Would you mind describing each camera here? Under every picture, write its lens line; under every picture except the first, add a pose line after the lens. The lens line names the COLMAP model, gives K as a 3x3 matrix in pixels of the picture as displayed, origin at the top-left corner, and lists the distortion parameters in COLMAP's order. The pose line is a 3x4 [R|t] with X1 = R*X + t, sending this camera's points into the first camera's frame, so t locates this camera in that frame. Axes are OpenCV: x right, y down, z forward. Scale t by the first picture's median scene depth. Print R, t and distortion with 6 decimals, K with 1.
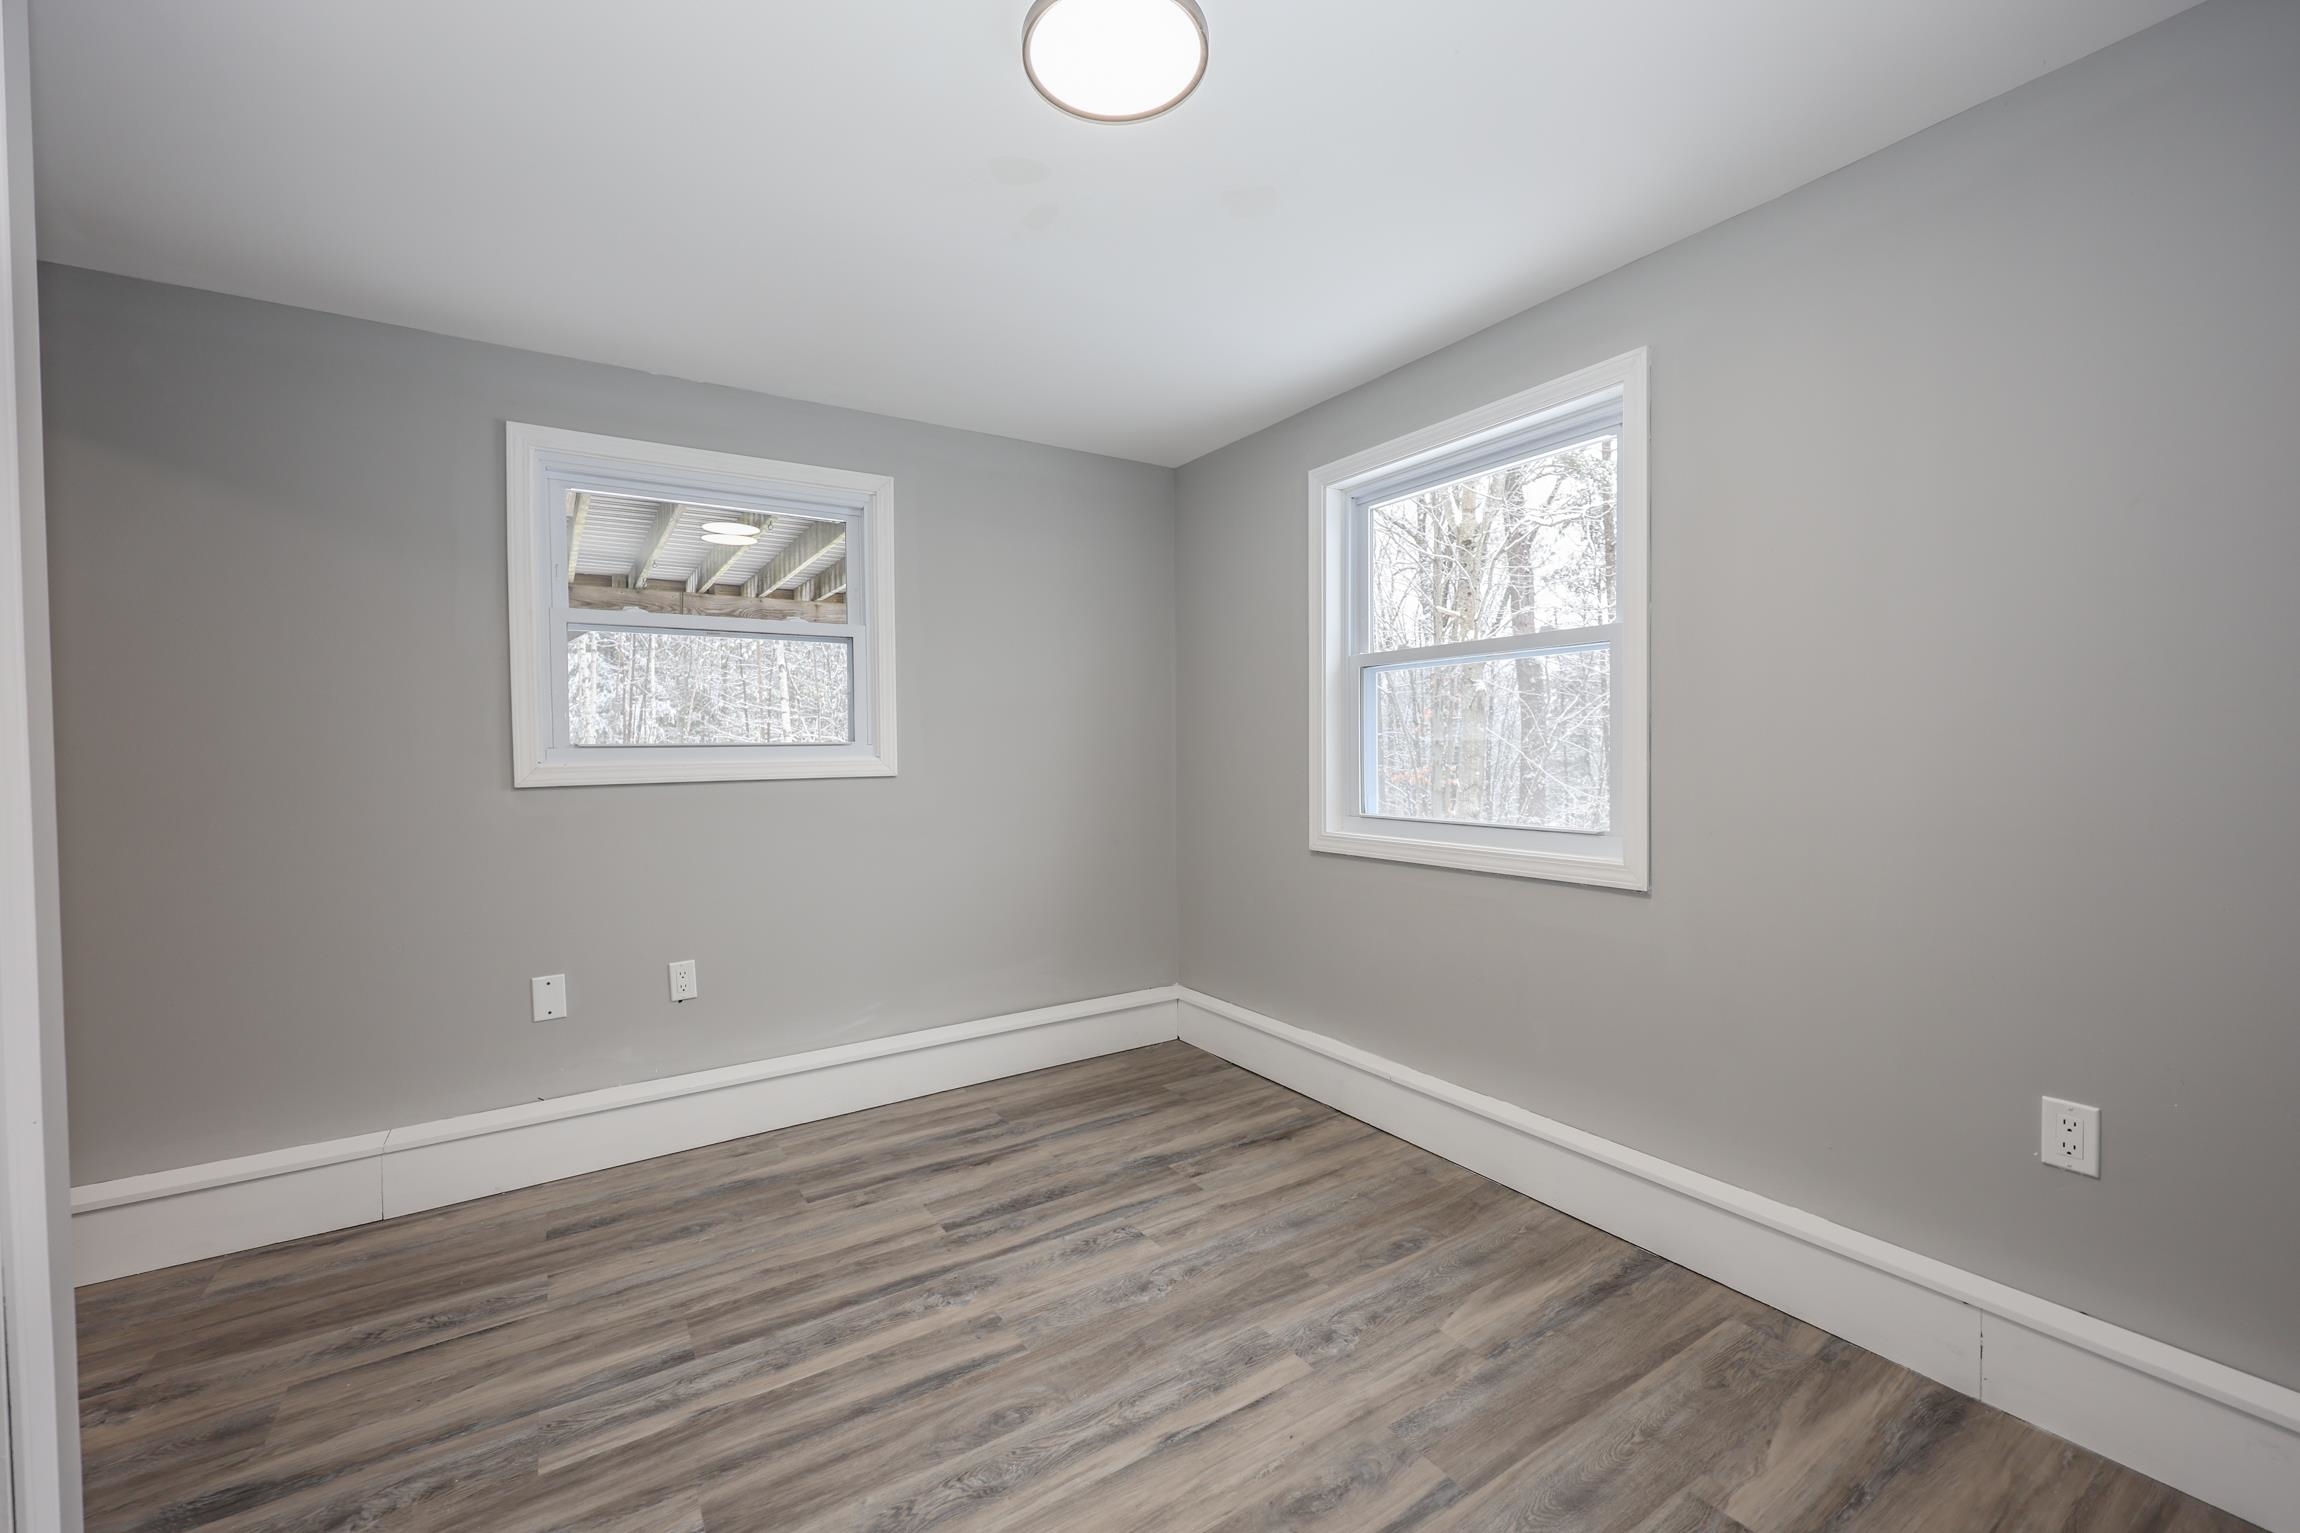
lens RADIAL K [[950.1, 0, 1152.1], [0, 950.1, 755.7], [0, 0, 1]] dist [0.002145, -0.000333]
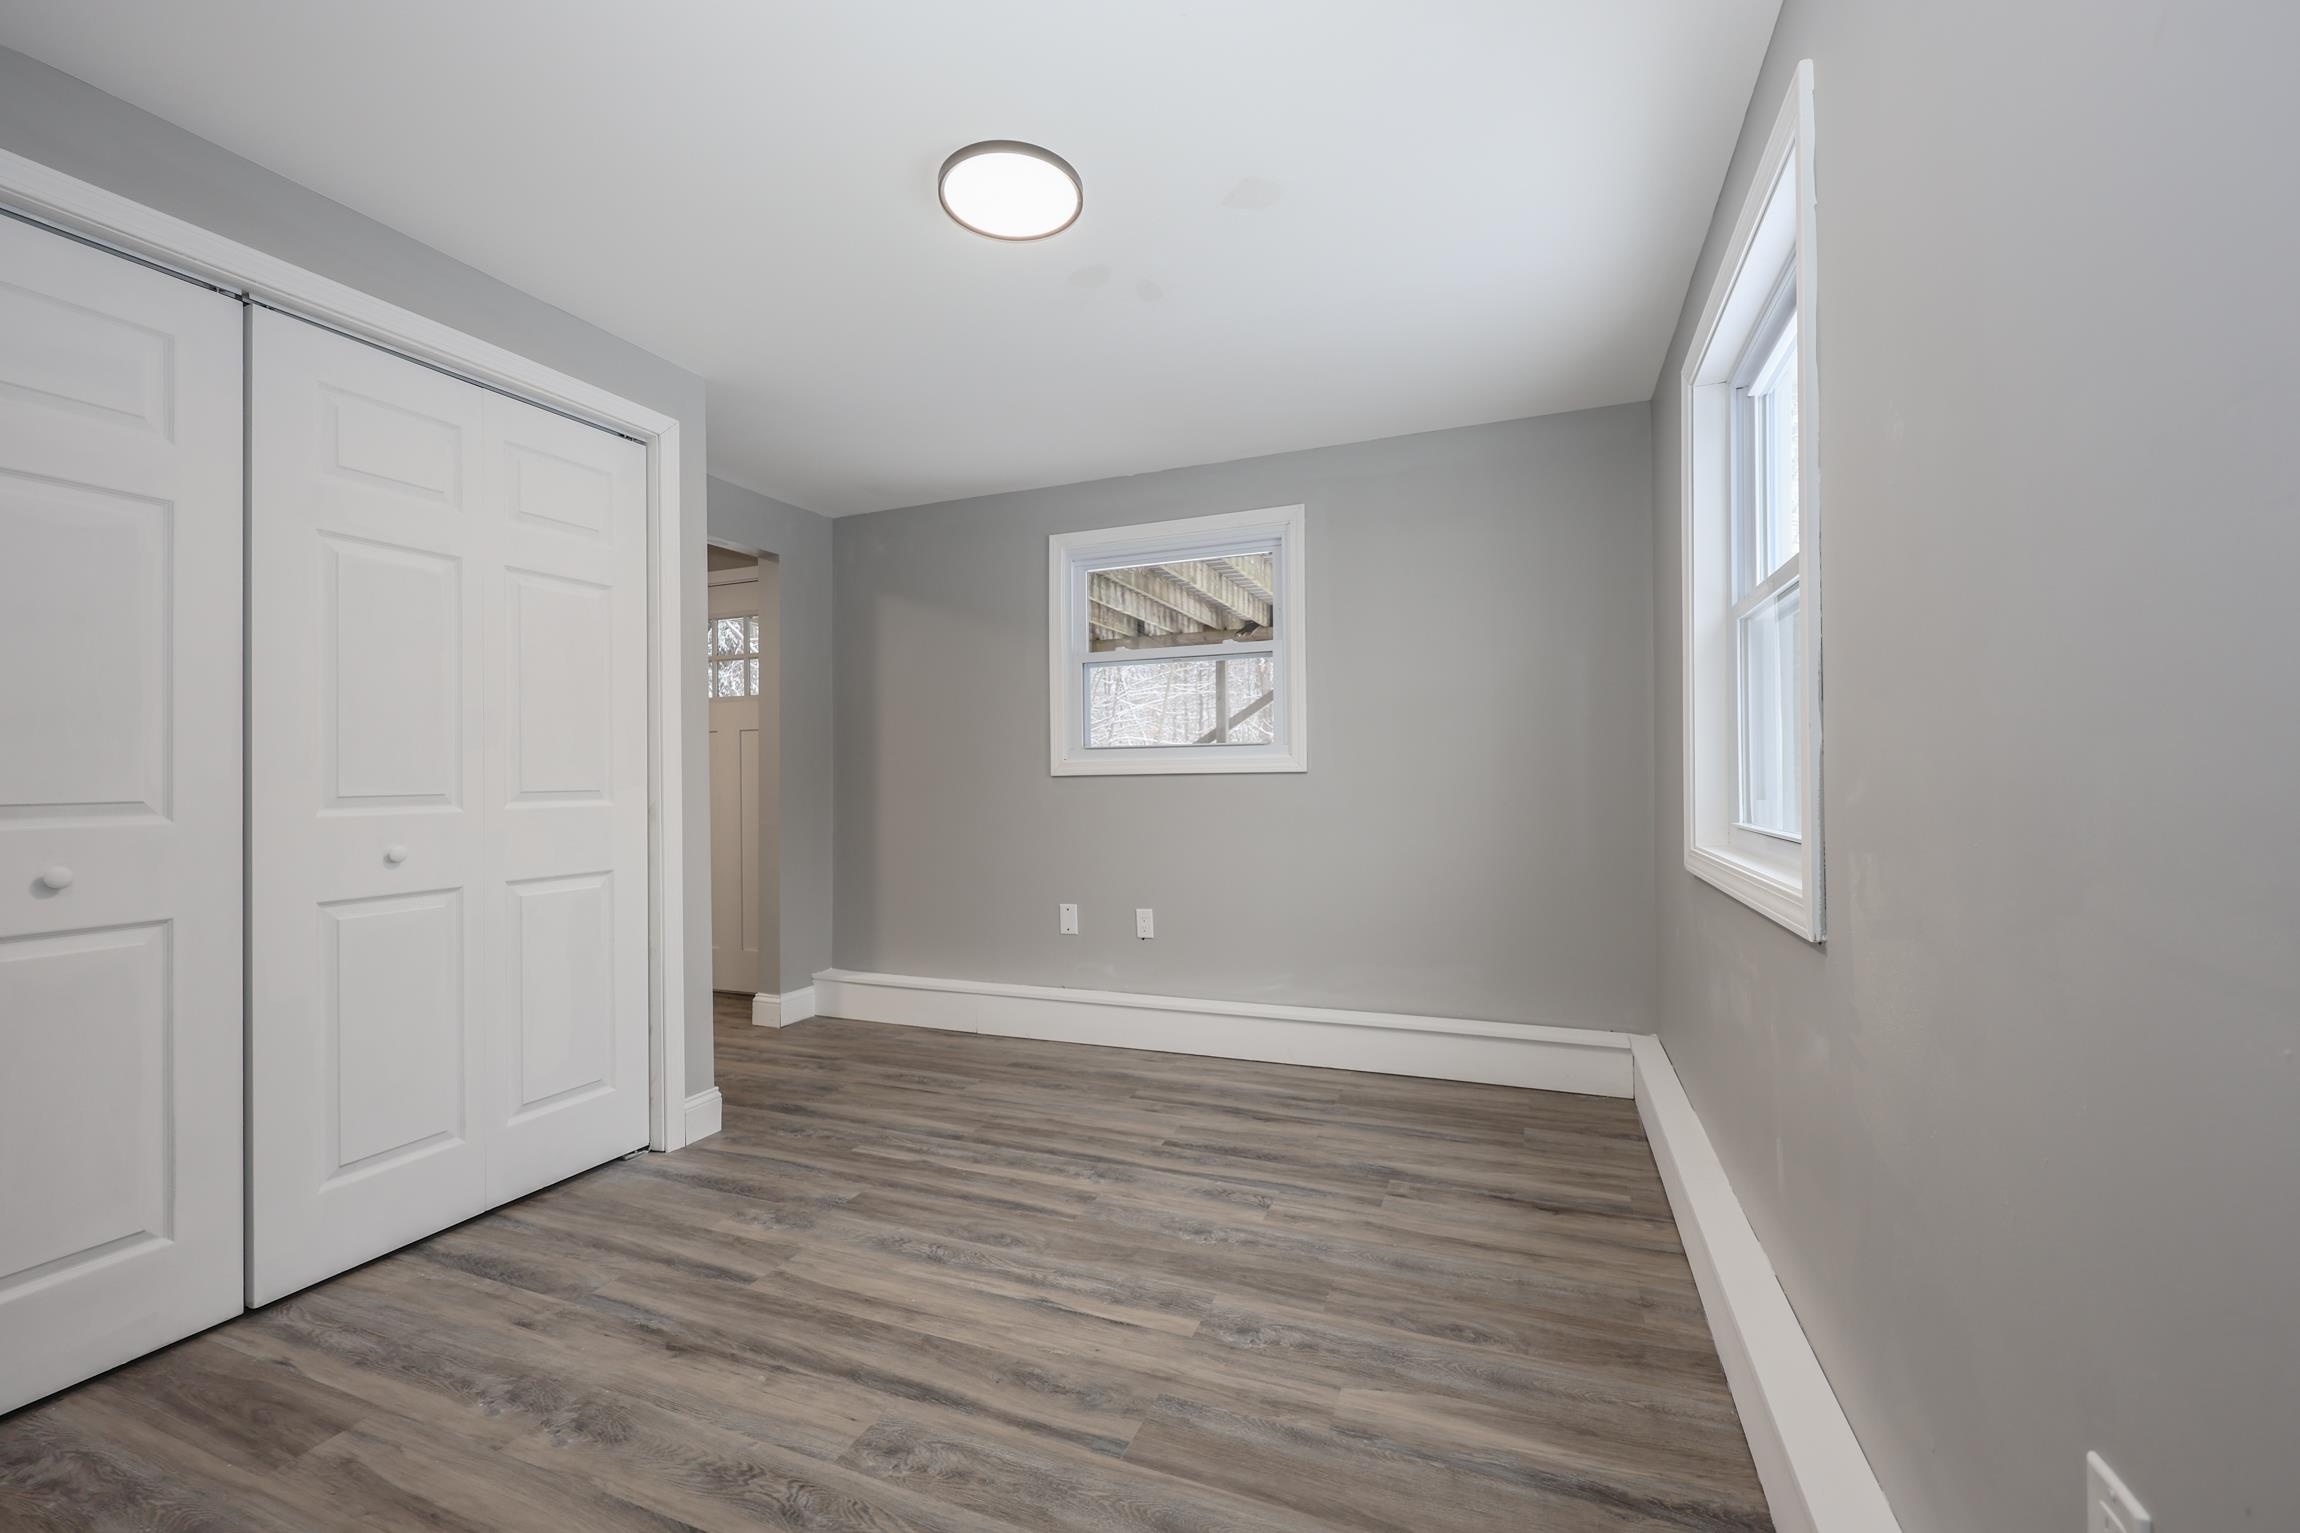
lens RADIAL K [[950.1, 0, 1098.8], [0, 950.1, 757.9], [0, 0, 1]] dist [0.002145, -0.000333]
pose [[0.555675, -0.009742, -0.831342, 0.711883], [-0.004653, 0.999879, -0.014827, 0.030288], [0.831386, 0.012108, 0.555563, 0.252877]]
